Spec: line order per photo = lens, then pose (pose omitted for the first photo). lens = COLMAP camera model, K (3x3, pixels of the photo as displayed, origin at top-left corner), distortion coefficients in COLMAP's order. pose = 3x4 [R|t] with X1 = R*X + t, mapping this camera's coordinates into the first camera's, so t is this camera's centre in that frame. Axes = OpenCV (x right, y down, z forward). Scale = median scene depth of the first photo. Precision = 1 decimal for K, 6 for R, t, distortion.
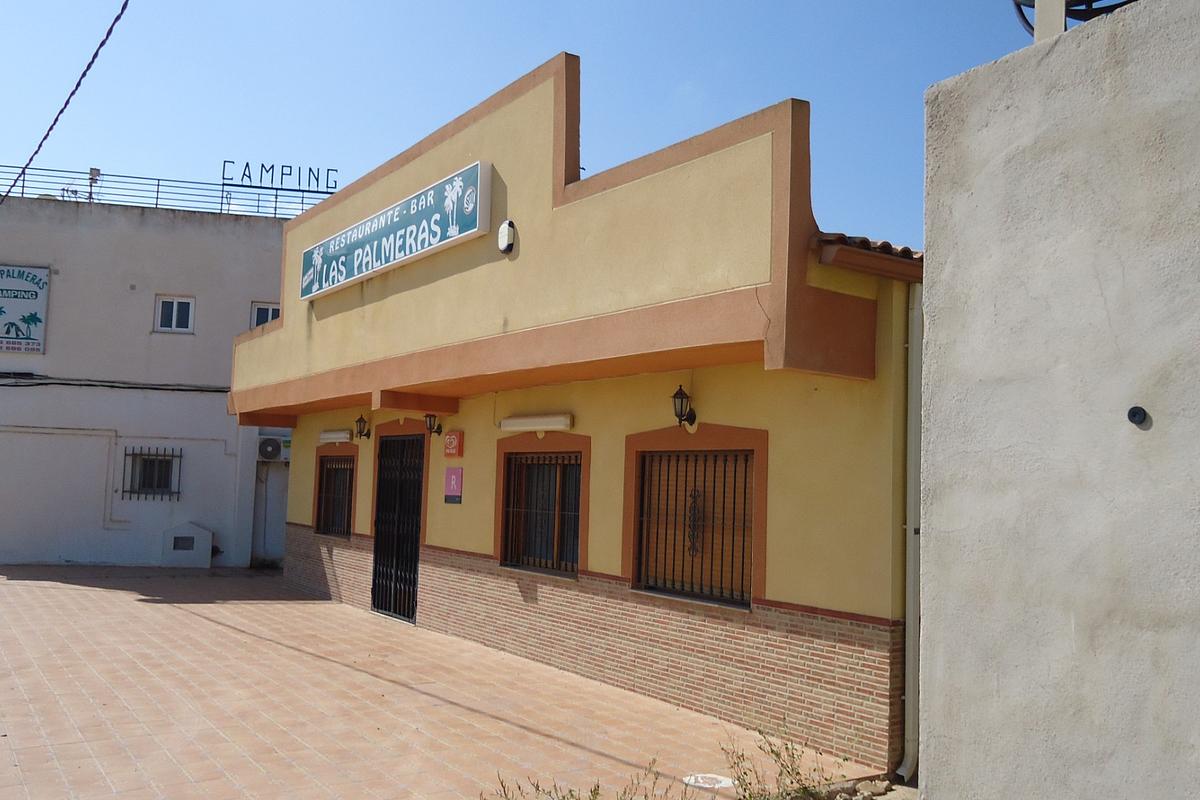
lens RADIAL K [[1052.9, 0, 600.0], [0, 1052.9, 400.0], [0, 0, 1]] dist [0.002976, 0.000463]
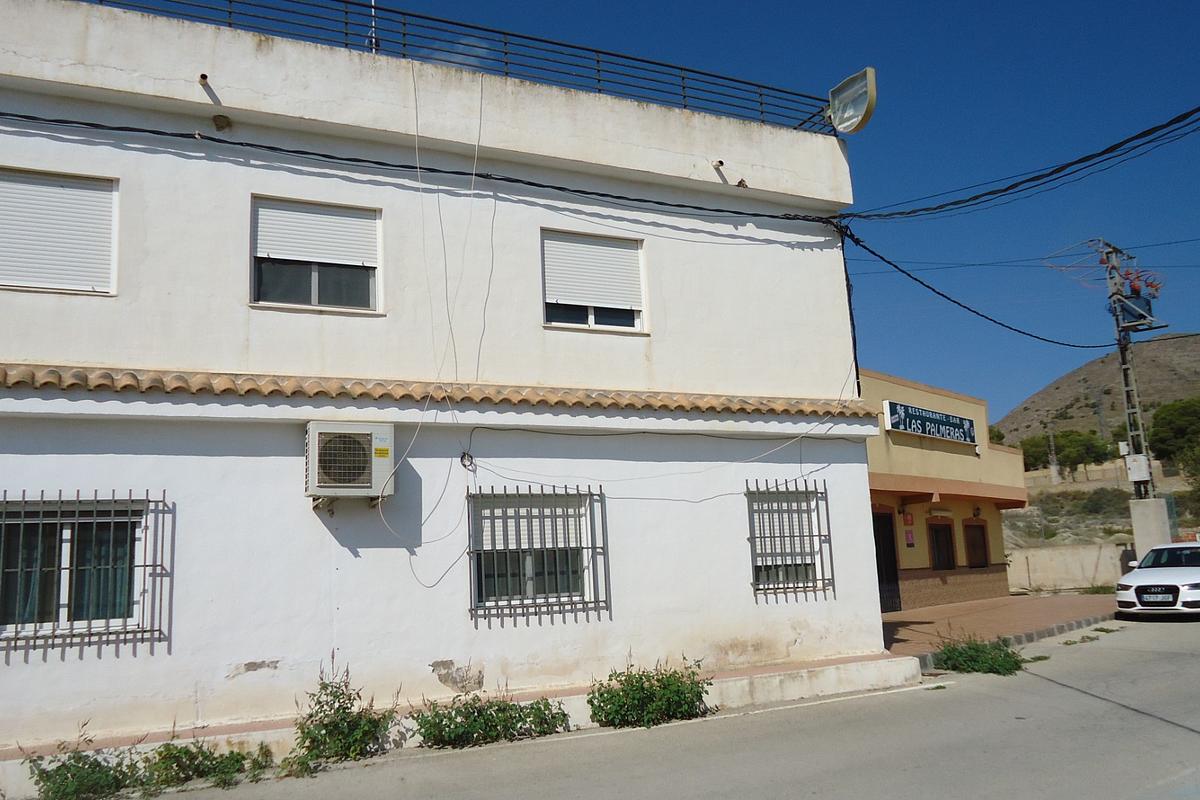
lens RADIAL K [[1052.9, 0, 600.0], [0, 1052.9, 400.0], [0, 0, 1]] dist [0.002976, 0.000463]
pose [[-0.282113, 0.138827, 0.949284, -2.209786], [-0.041103, 0.986817, -0.156531, 0.177929], [-0.958500, -0.083177, -0.272688, 2.401989]]
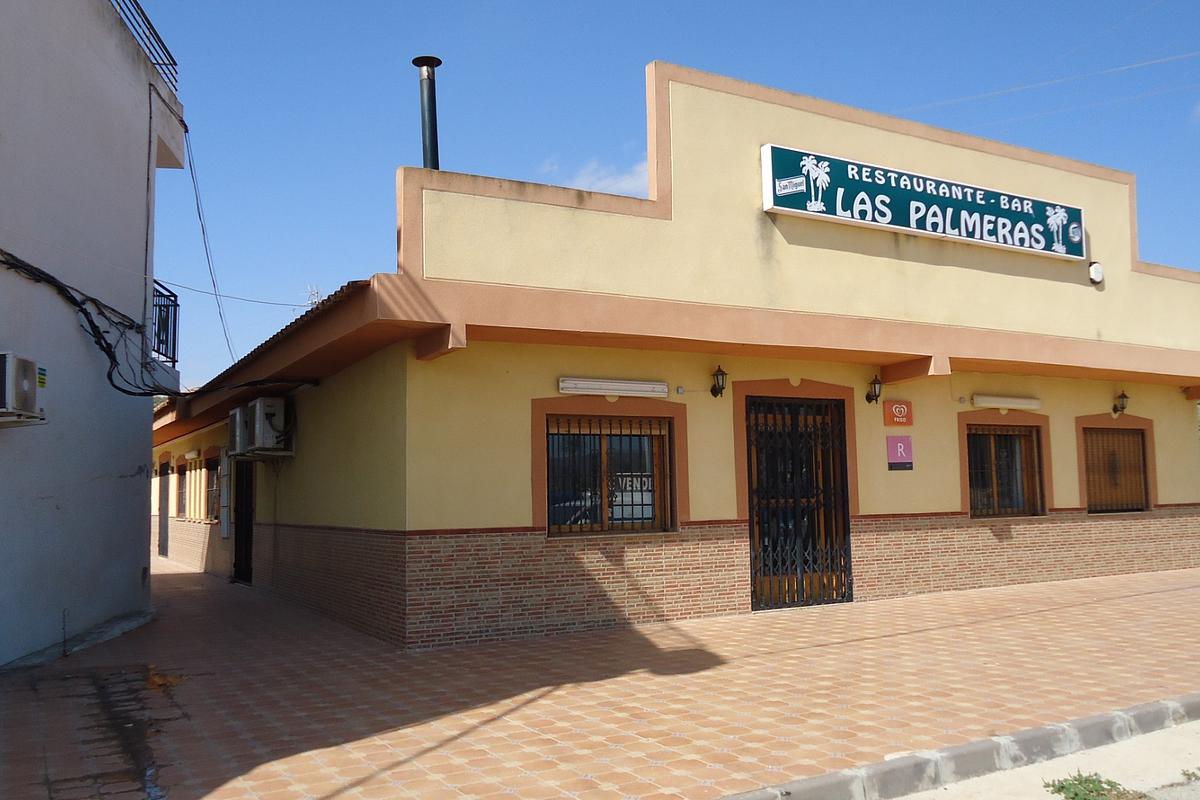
lens RADIAL K [[1052.9, 0, 600.0], [0, 1052.9, 400.0], [0, 0, 1]] dist [0.002976, 0.000463]
pose [[0.034331, 0.053046, 0.998002, -1.291707], [-0.060711, 0.996857, -0.050897, 0.108599], [-0.997565, -0.058843, 0.037443, 1.367149]]
